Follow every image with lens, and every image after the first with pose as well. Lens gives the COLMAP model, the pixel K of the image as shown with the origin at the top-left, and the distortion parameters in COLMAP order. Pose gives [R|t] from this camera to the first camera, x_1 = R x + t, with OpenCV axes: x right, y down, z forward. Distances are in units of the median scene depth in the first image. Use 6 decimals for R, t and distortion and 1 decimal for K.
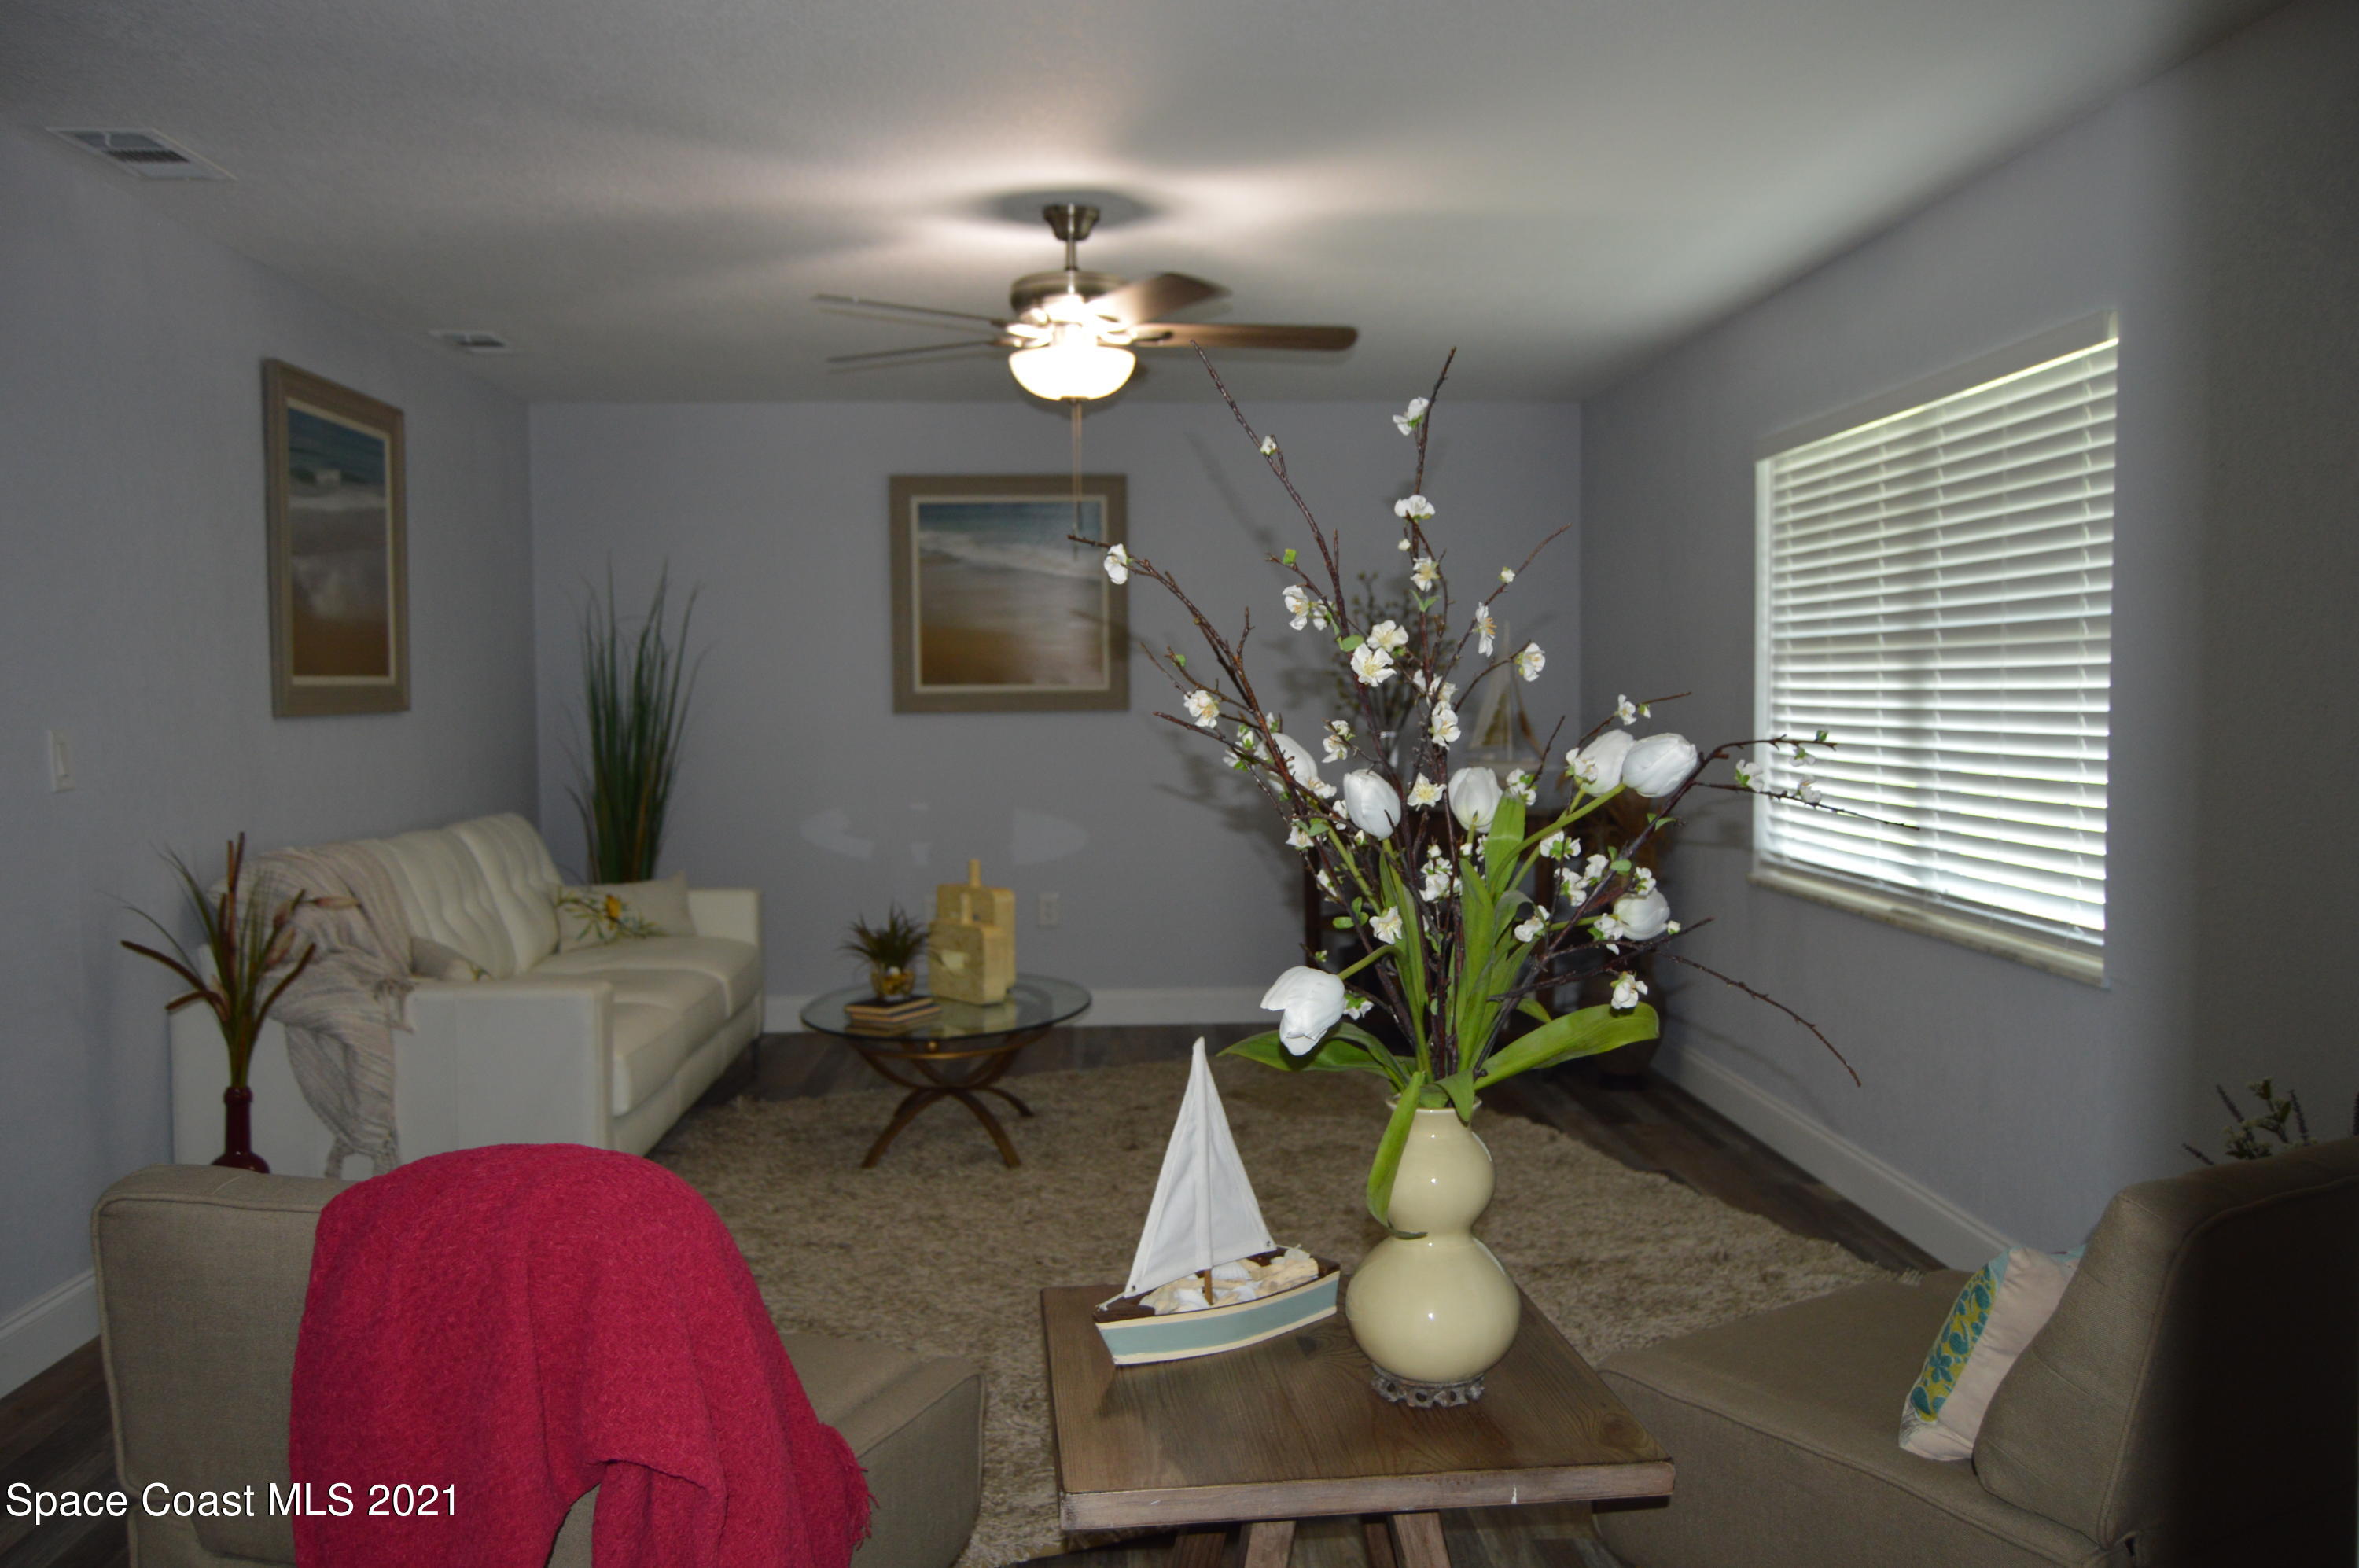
lens RADIAL K [[1857.9, 0, 1164.1], [0, 1857.9, 786.3], [0, 0, 1]] dist [-0.003620, 0.008413]
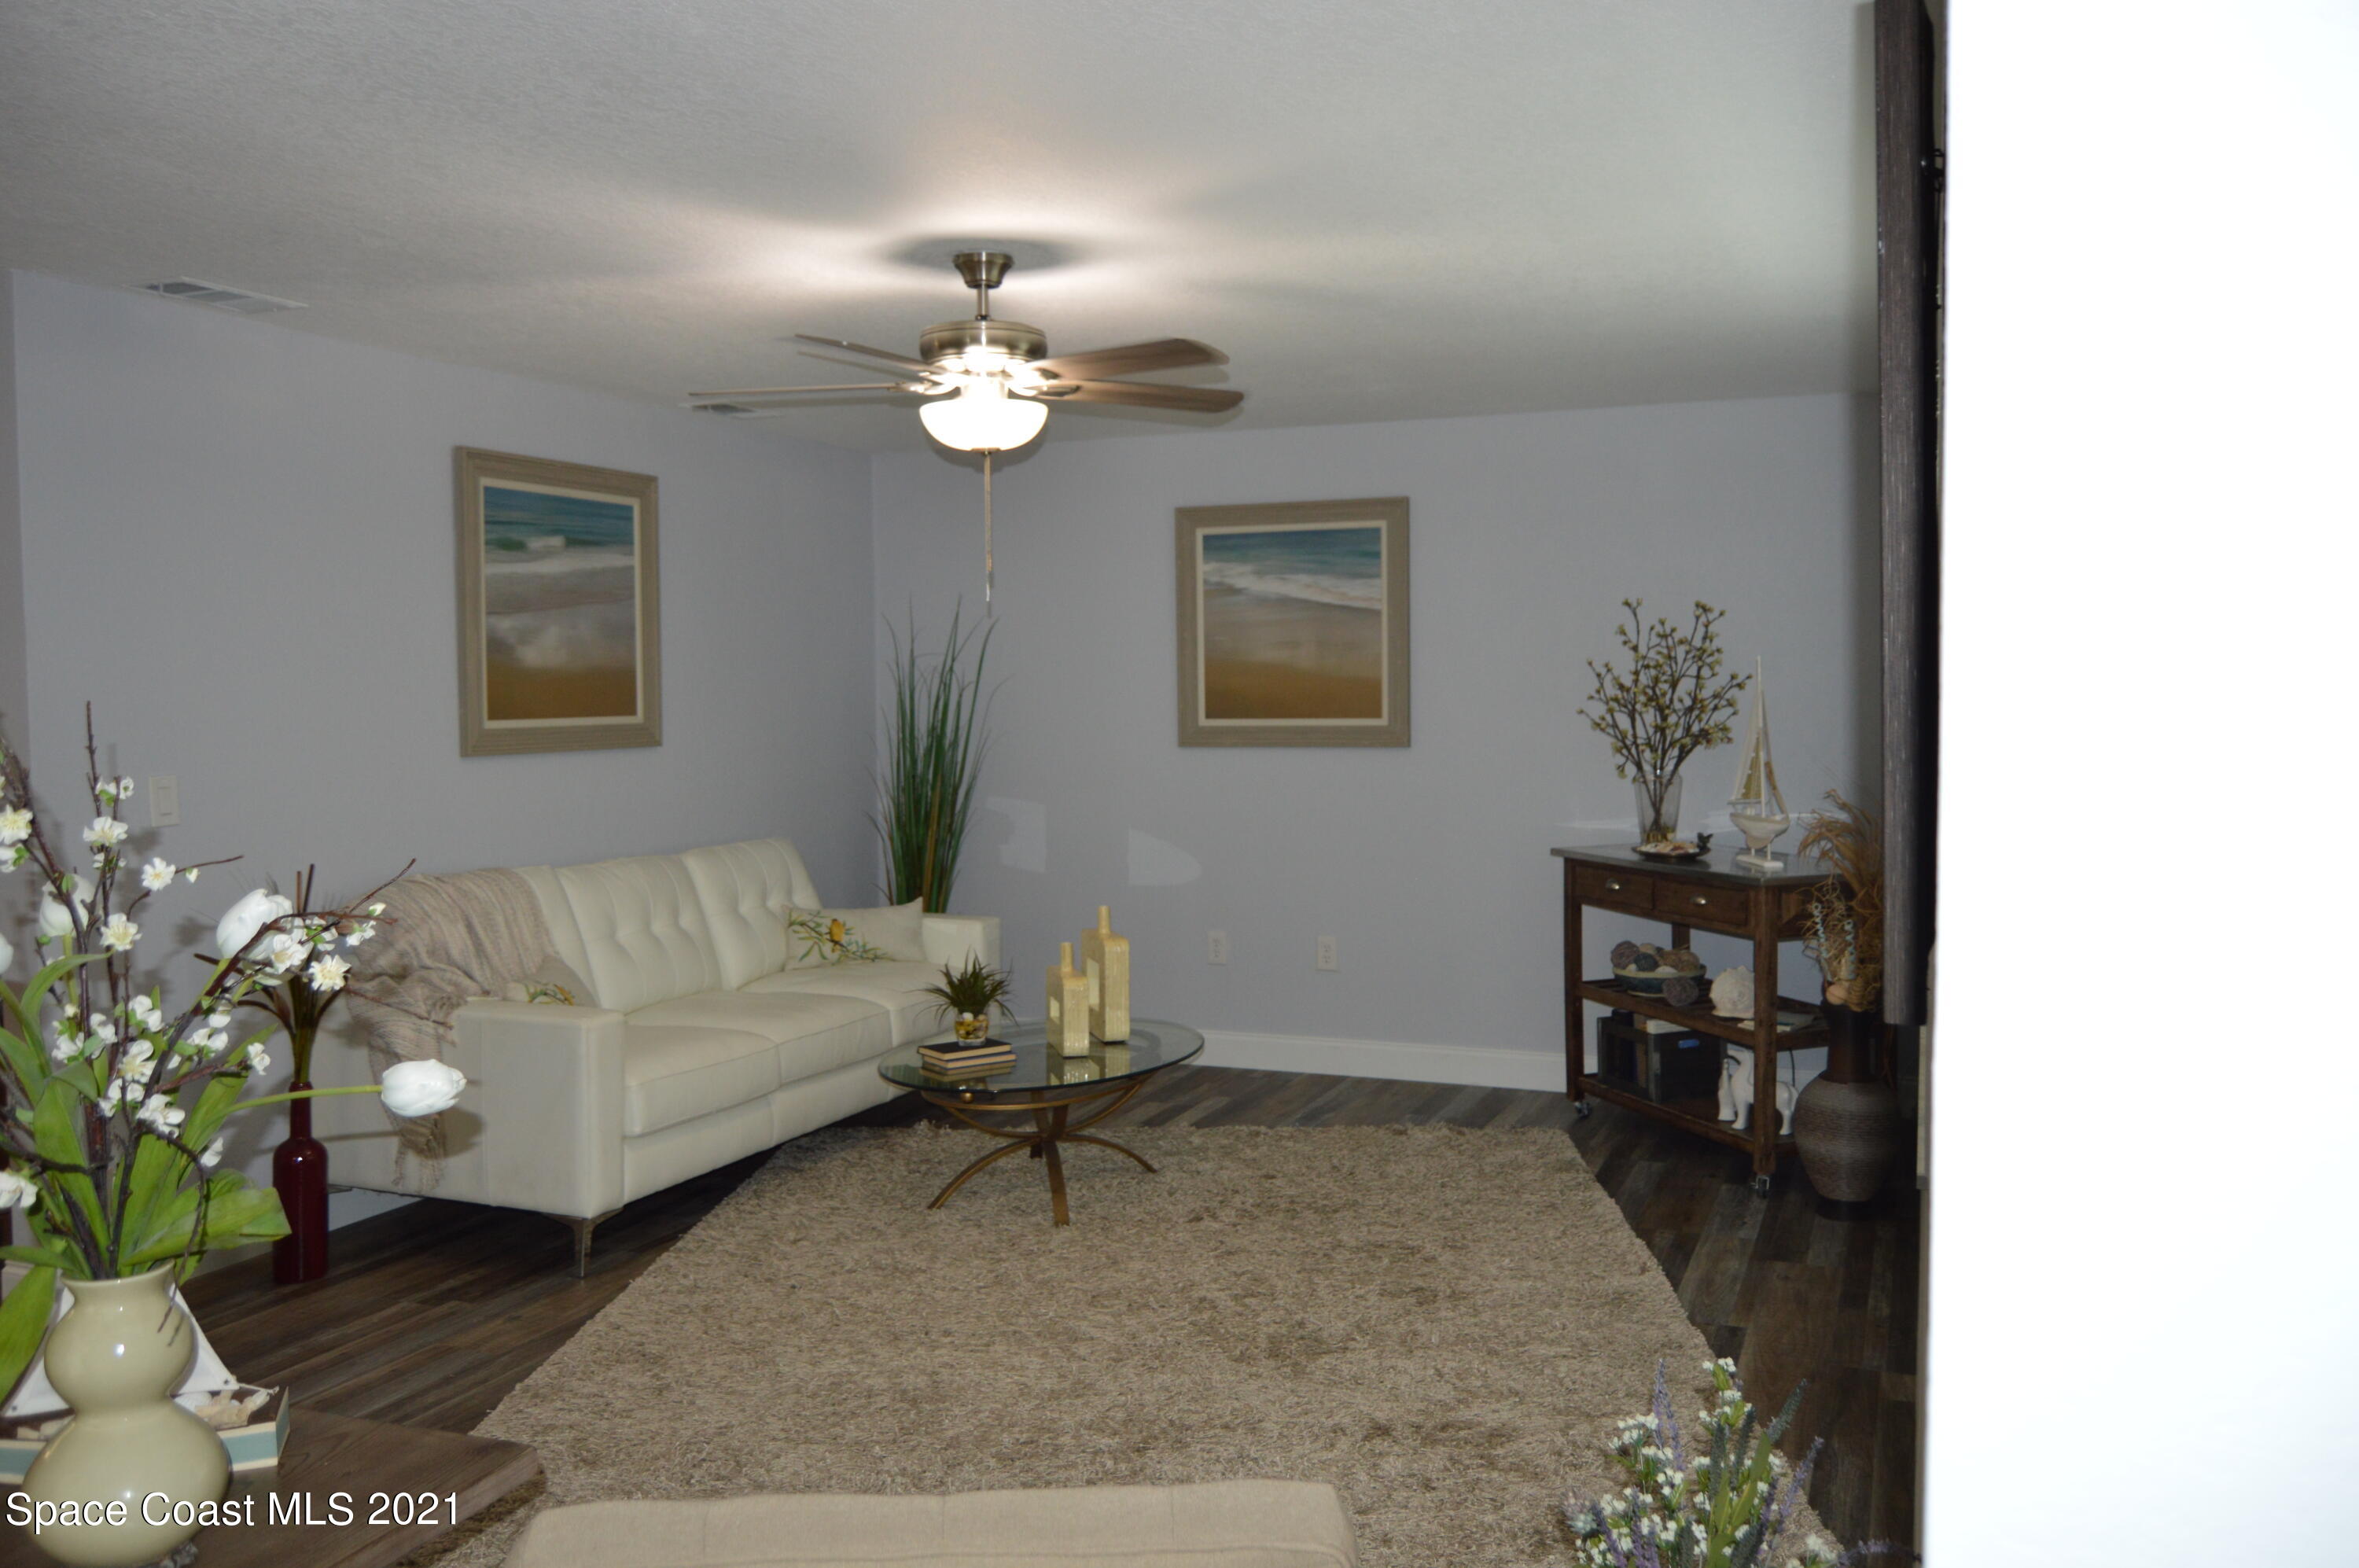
lens RADIAL K [[1857.9, 0, 1165.1], [0, 1857.9, 778.6], [0, 0, 1]] dist [-0.003620, 0.008413]
pose [[0.903659, 0.023180, -0.427626, 0.386191], [-0.023619, 0.999712, 0.004279, -0.036989], [0.427601, 0.006233, 0.903946, 0.137879]]
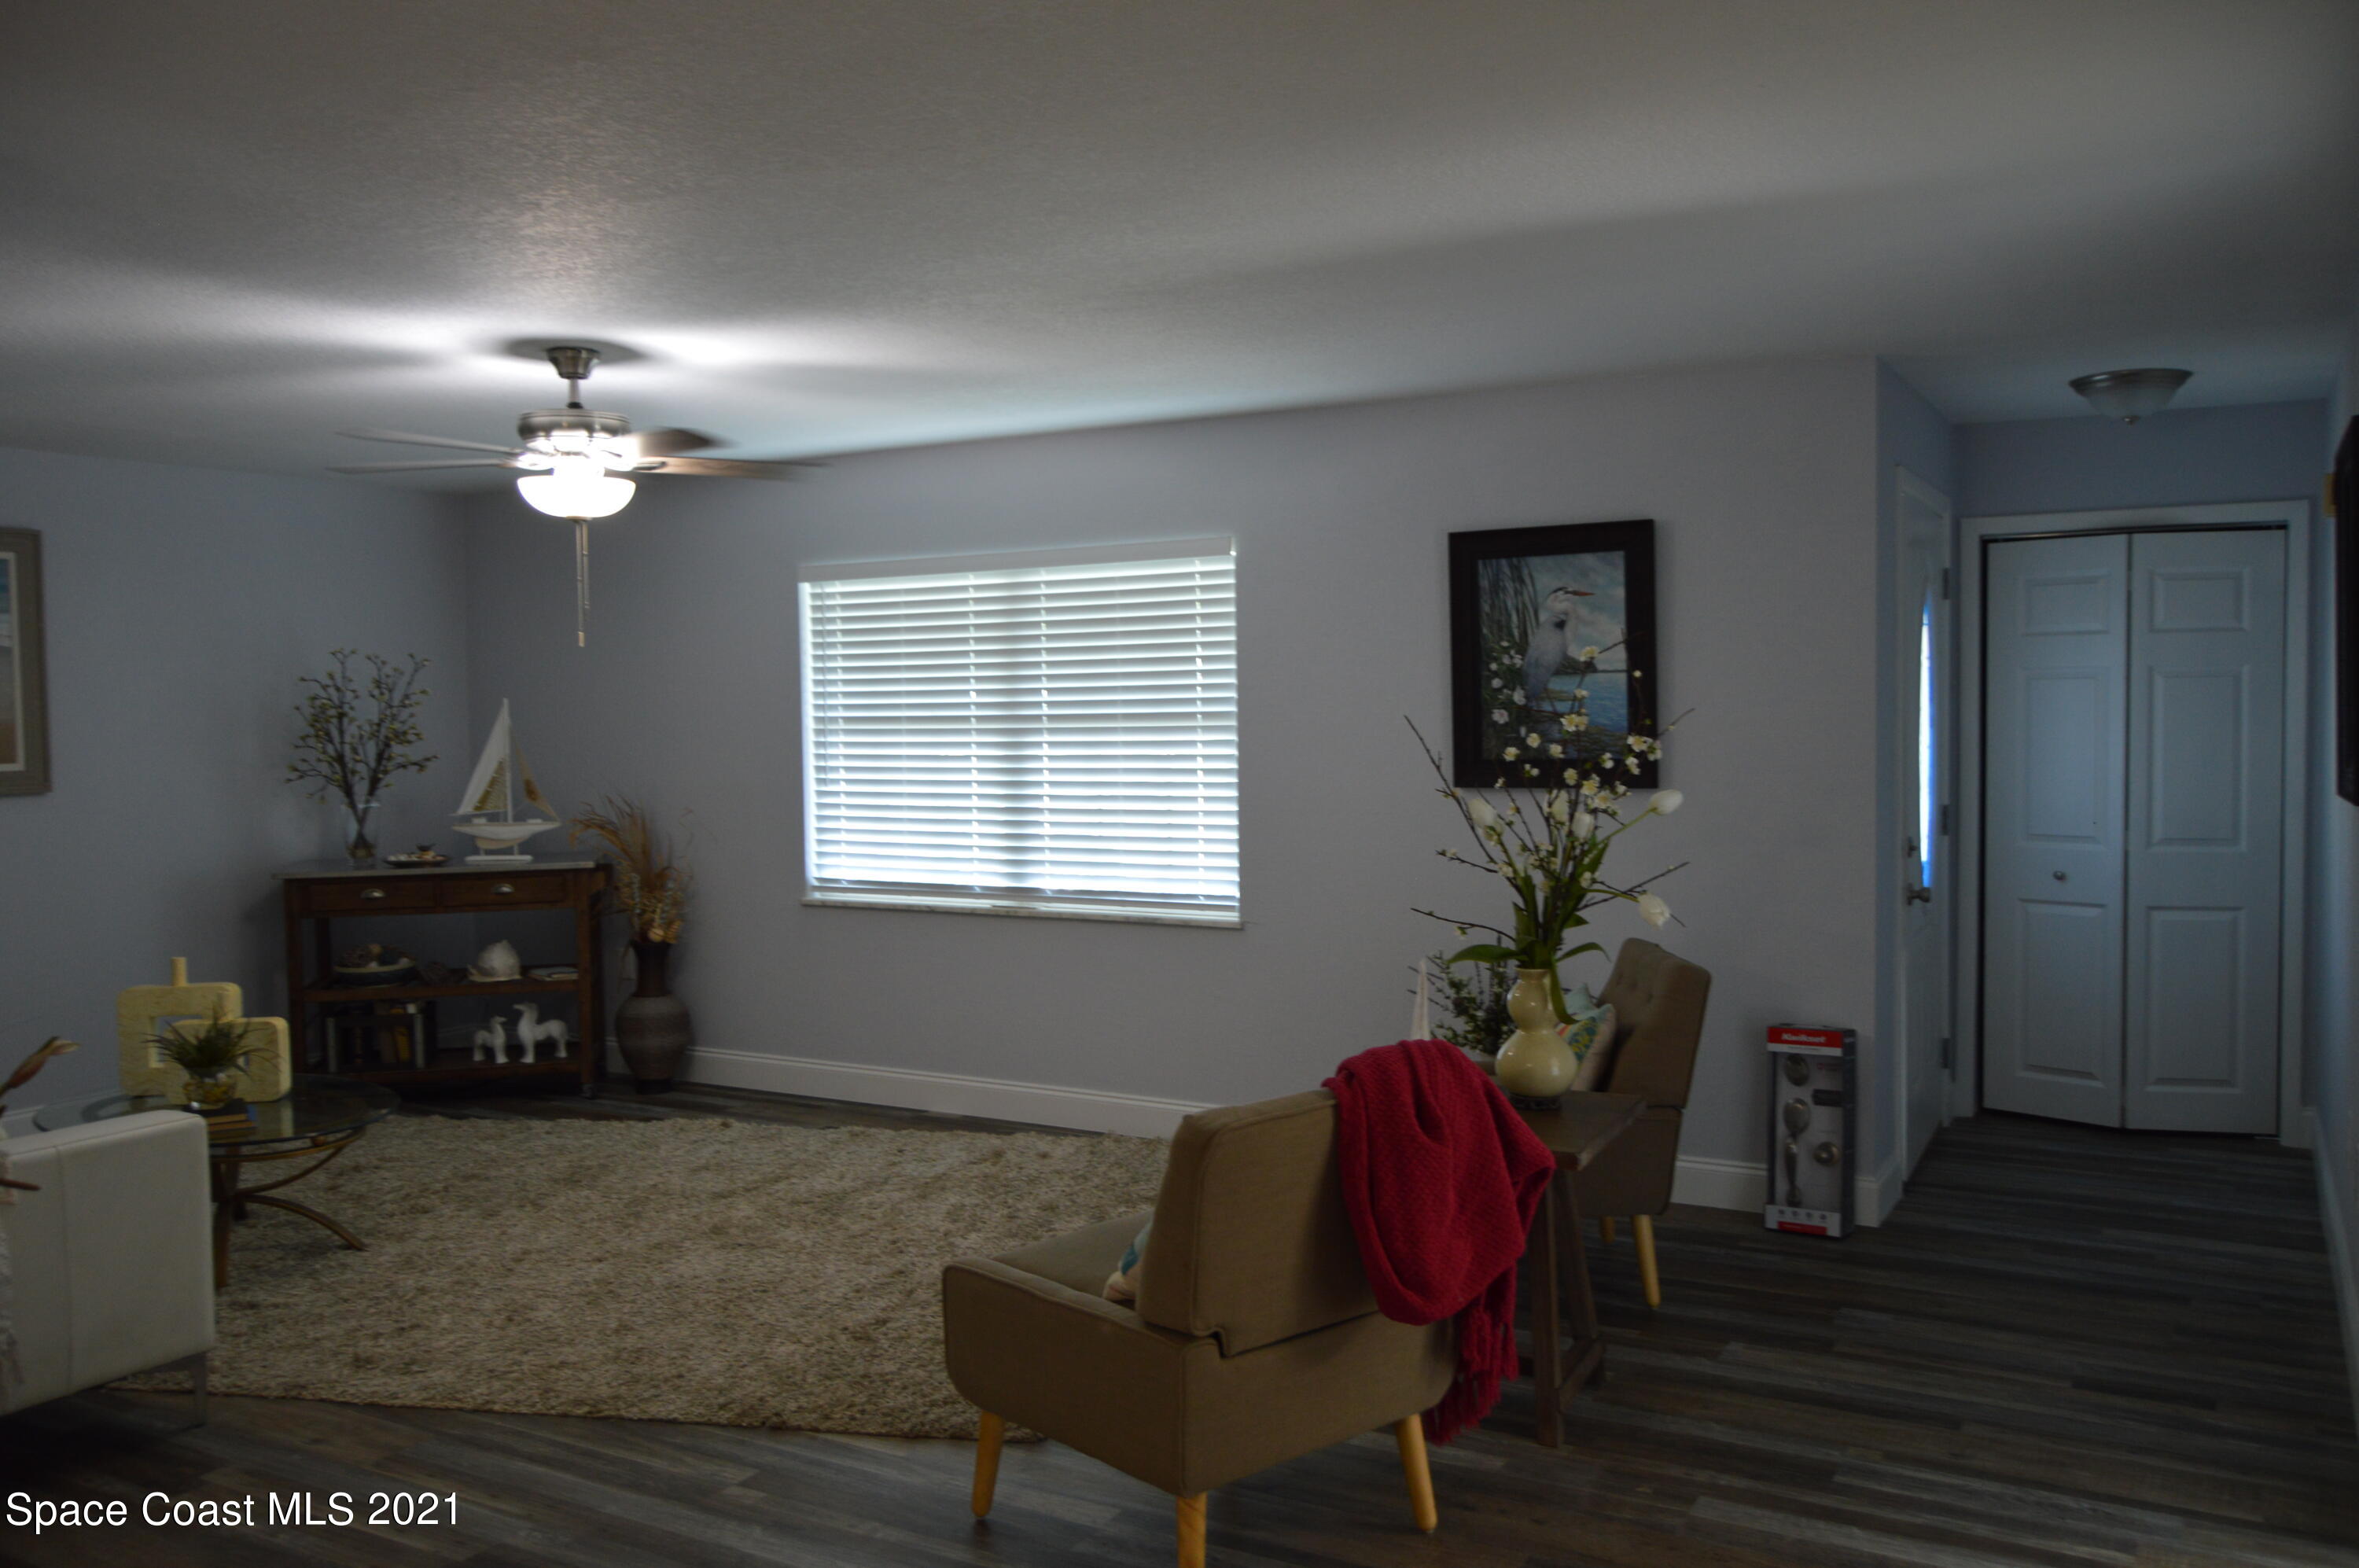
lens RADIAL K [[1857.9, 0, 1170.4], [0, 1857.9, 791.5], [0, 0, 1]] dist [-0.003620, 0.008413]
pose [[0.559804, -0.041958, 0.827562, -0.665903], [0.055946, 0.998352, 0.012772, -0.031253], [-0.826734, 0.039149, 0.561229, 0.063217]]
